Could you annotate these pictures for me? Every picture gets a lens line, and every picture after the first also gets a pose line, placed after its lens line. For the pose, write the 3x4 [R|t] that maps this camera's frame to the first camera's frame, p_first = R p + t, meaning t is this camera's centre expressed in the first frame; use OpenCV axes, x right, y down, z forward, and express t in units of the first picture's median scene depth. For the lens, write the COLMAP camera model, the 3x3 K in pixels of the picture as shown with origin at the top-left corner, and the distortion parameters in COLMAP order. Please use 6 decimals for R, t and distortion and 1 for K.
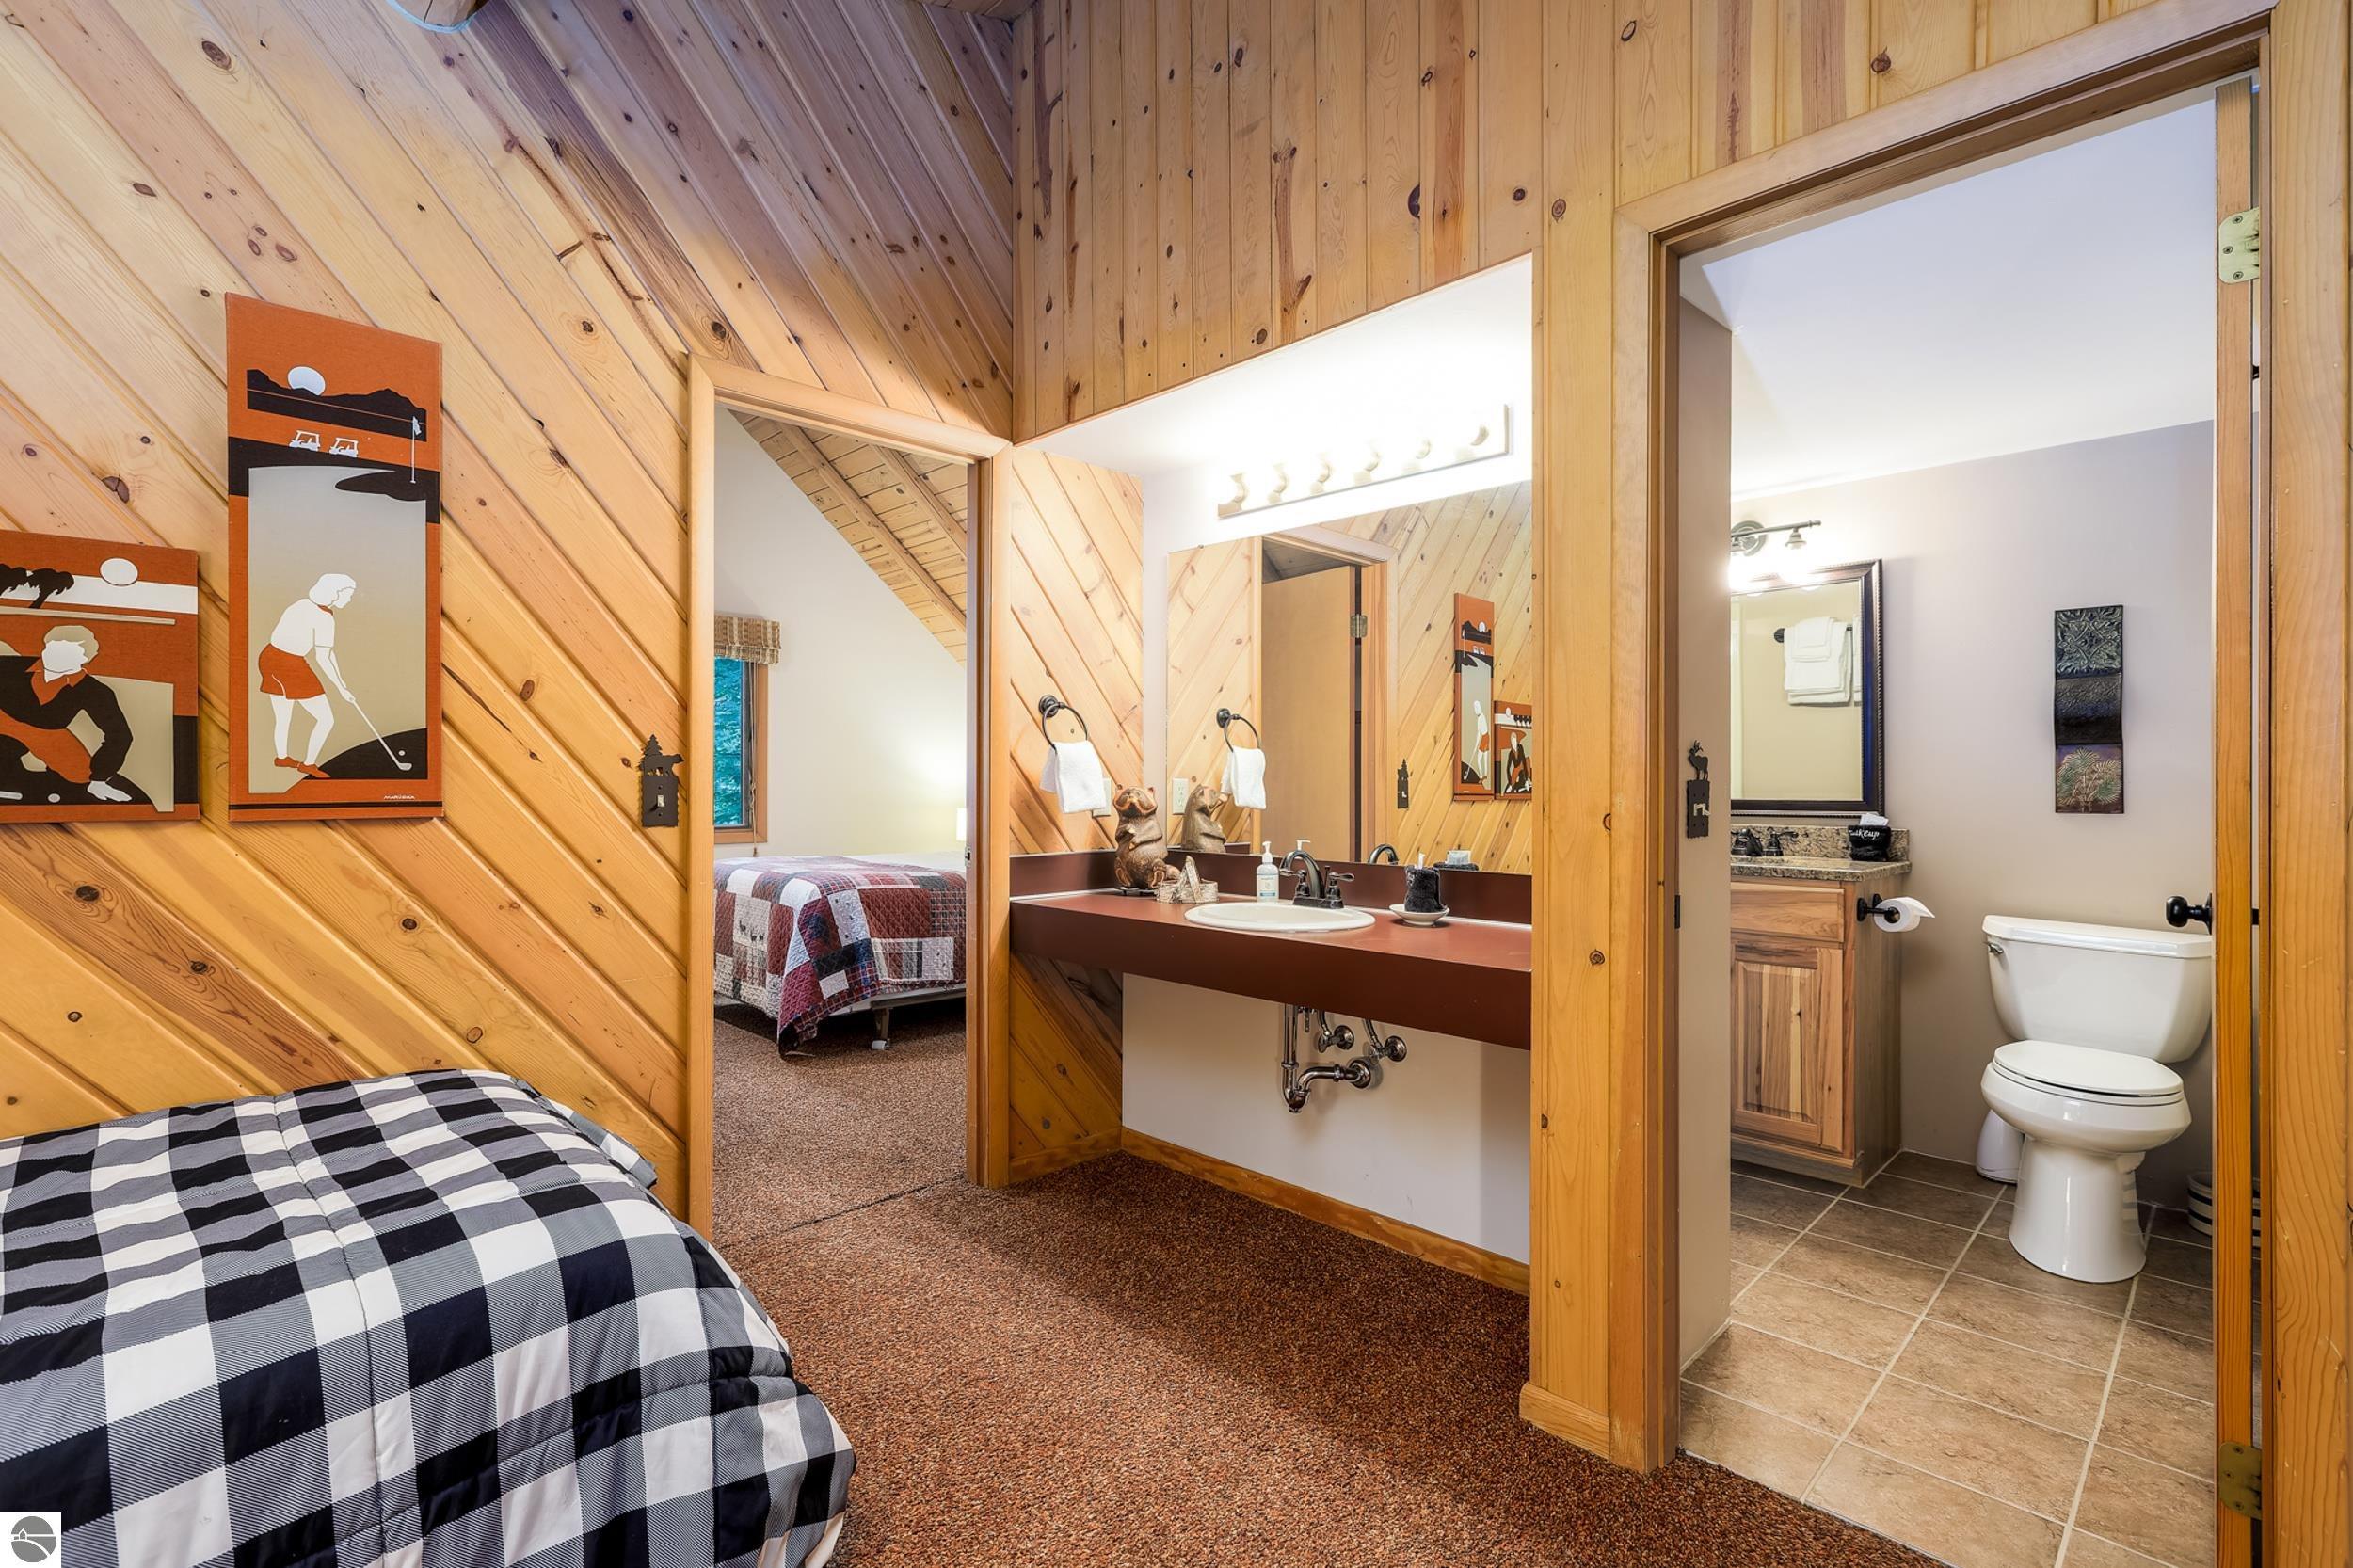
lens RADIAL K [[1084.2, 0, 1176.6], [0, 1084.2, 782.2], [0, 0, 1]] dist [0.002320, 0.001007]
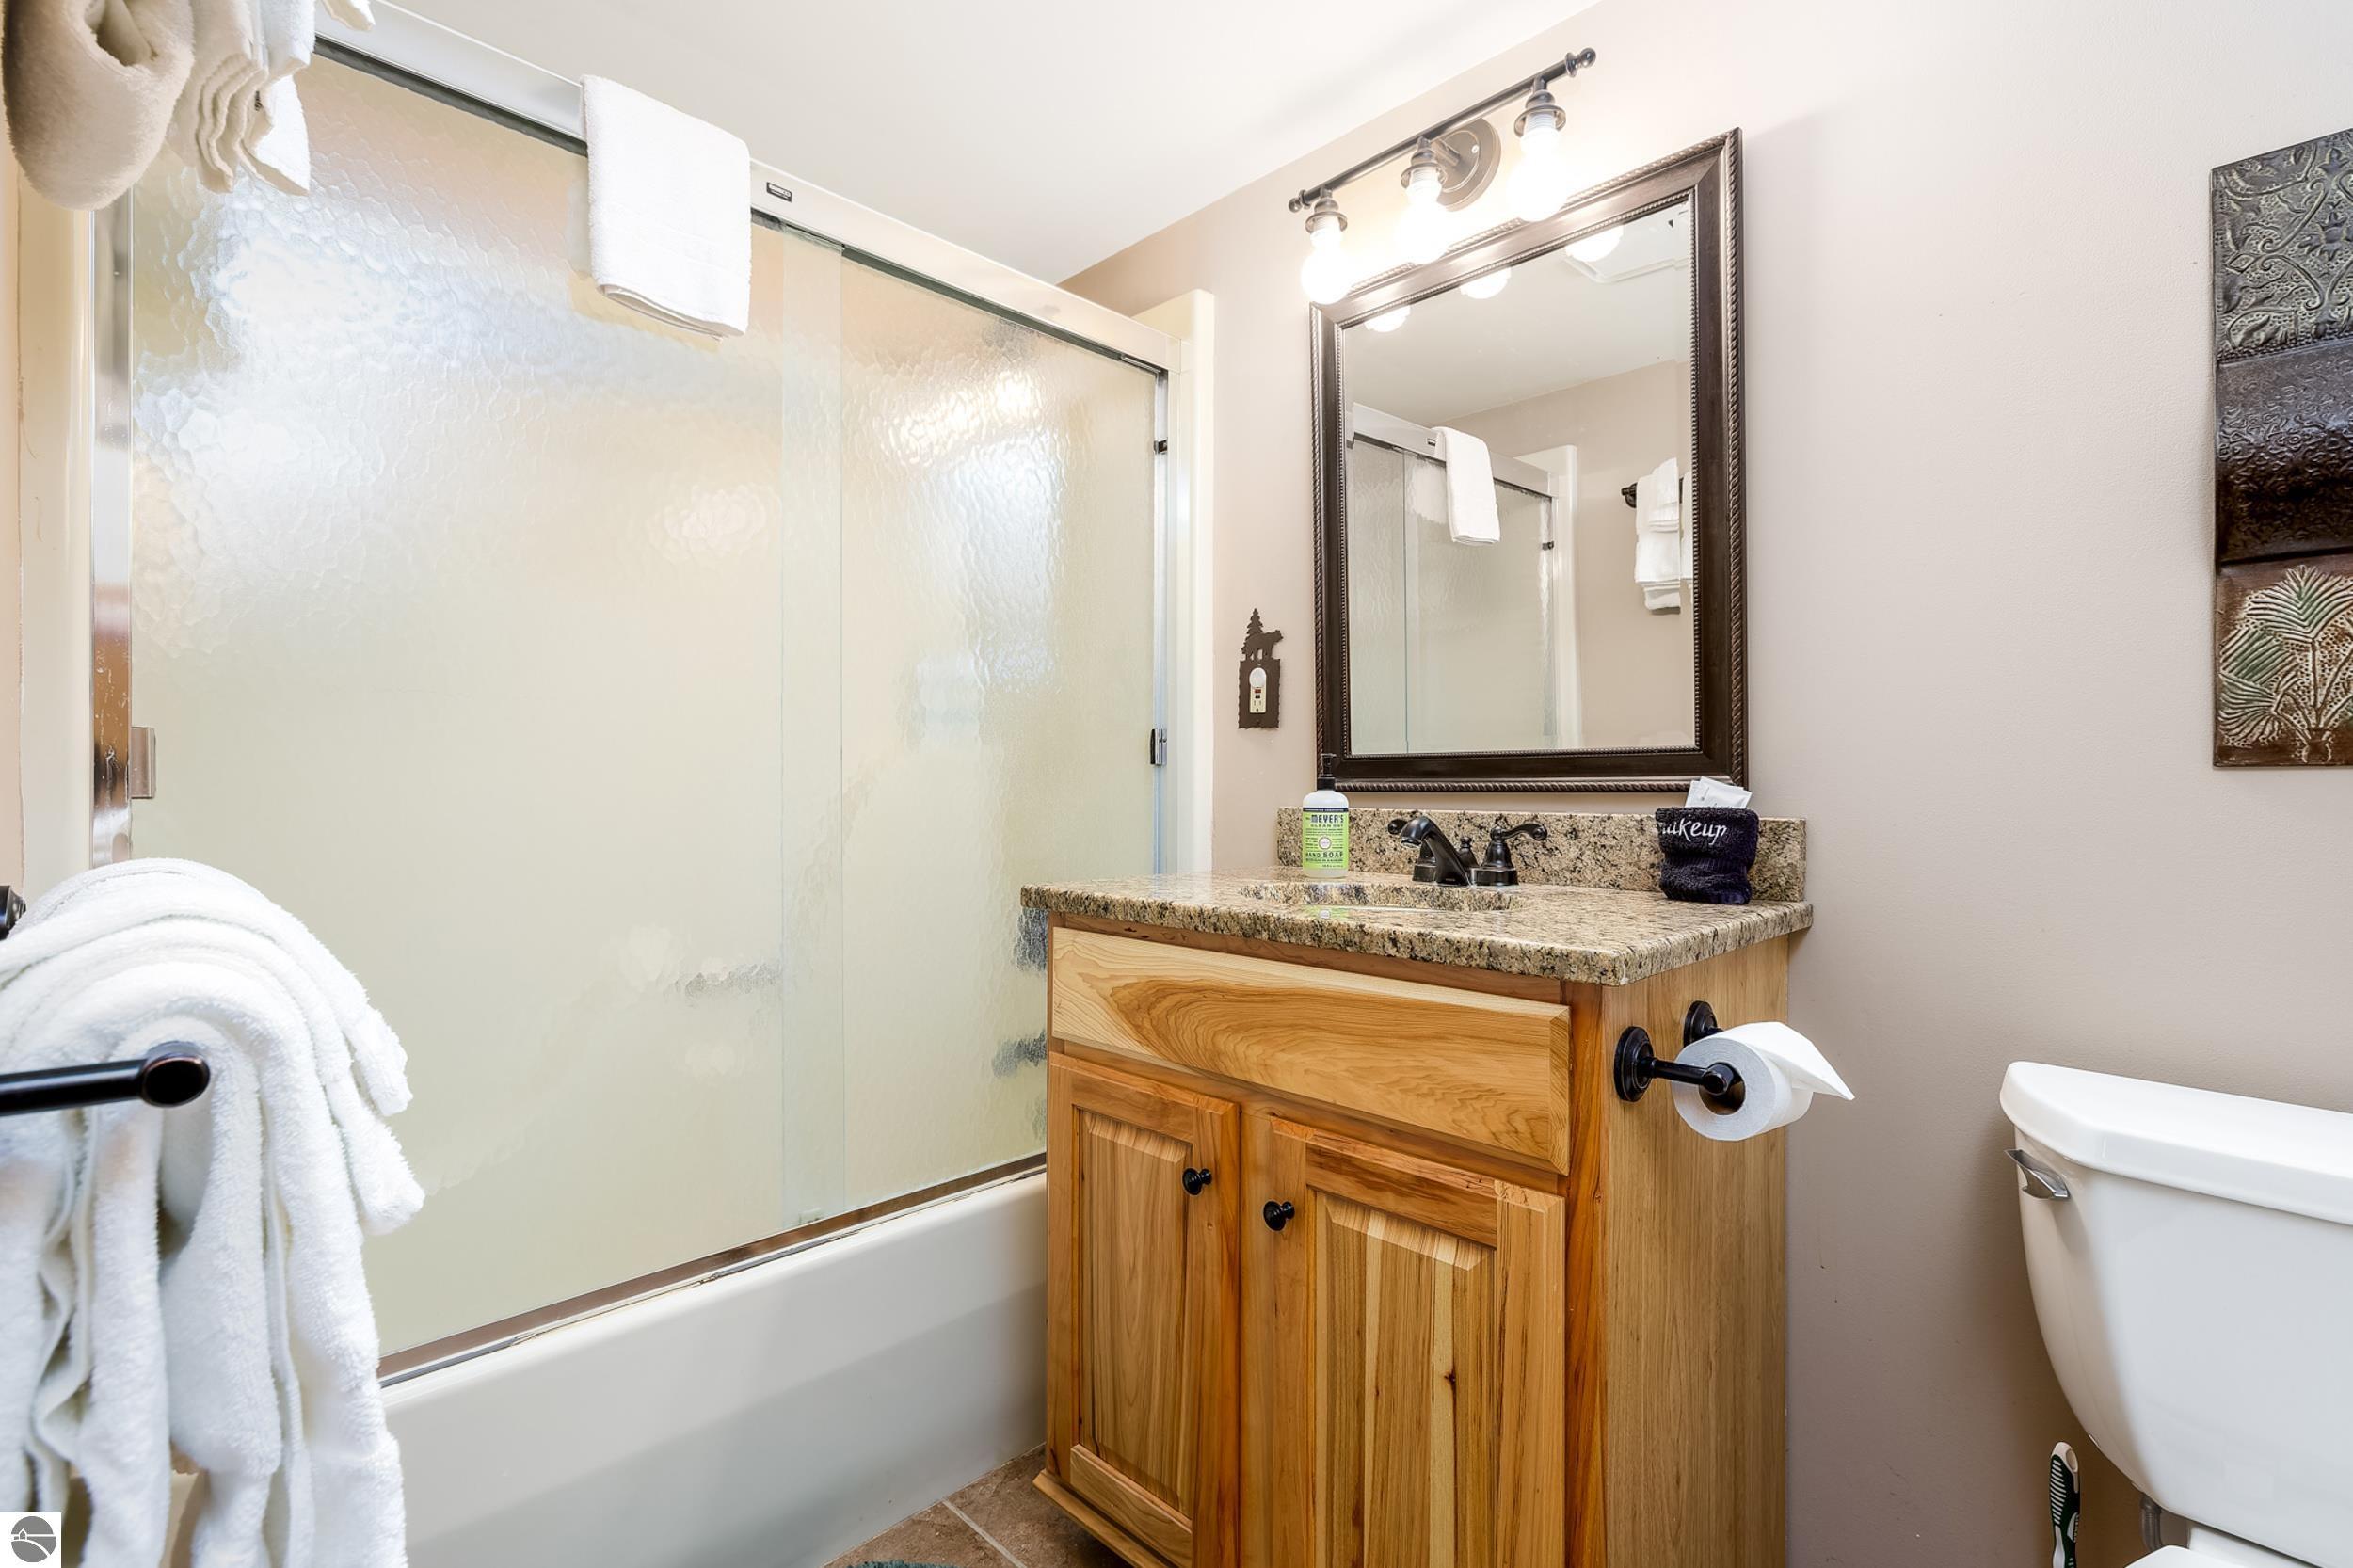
lens RADIAL K [[1084.2, 0, 1179.5], [0, 1084.2, 785.3], [0, 0, 1]] dist [0.002320, 0.001007]
pose [[0.999825, -0.000856, 0.018712, 0.461271], [0.000811, 0.999997, 0.002412, 0.031321], [-0.018714, -0.002397, 0.999822, 0.640552]]
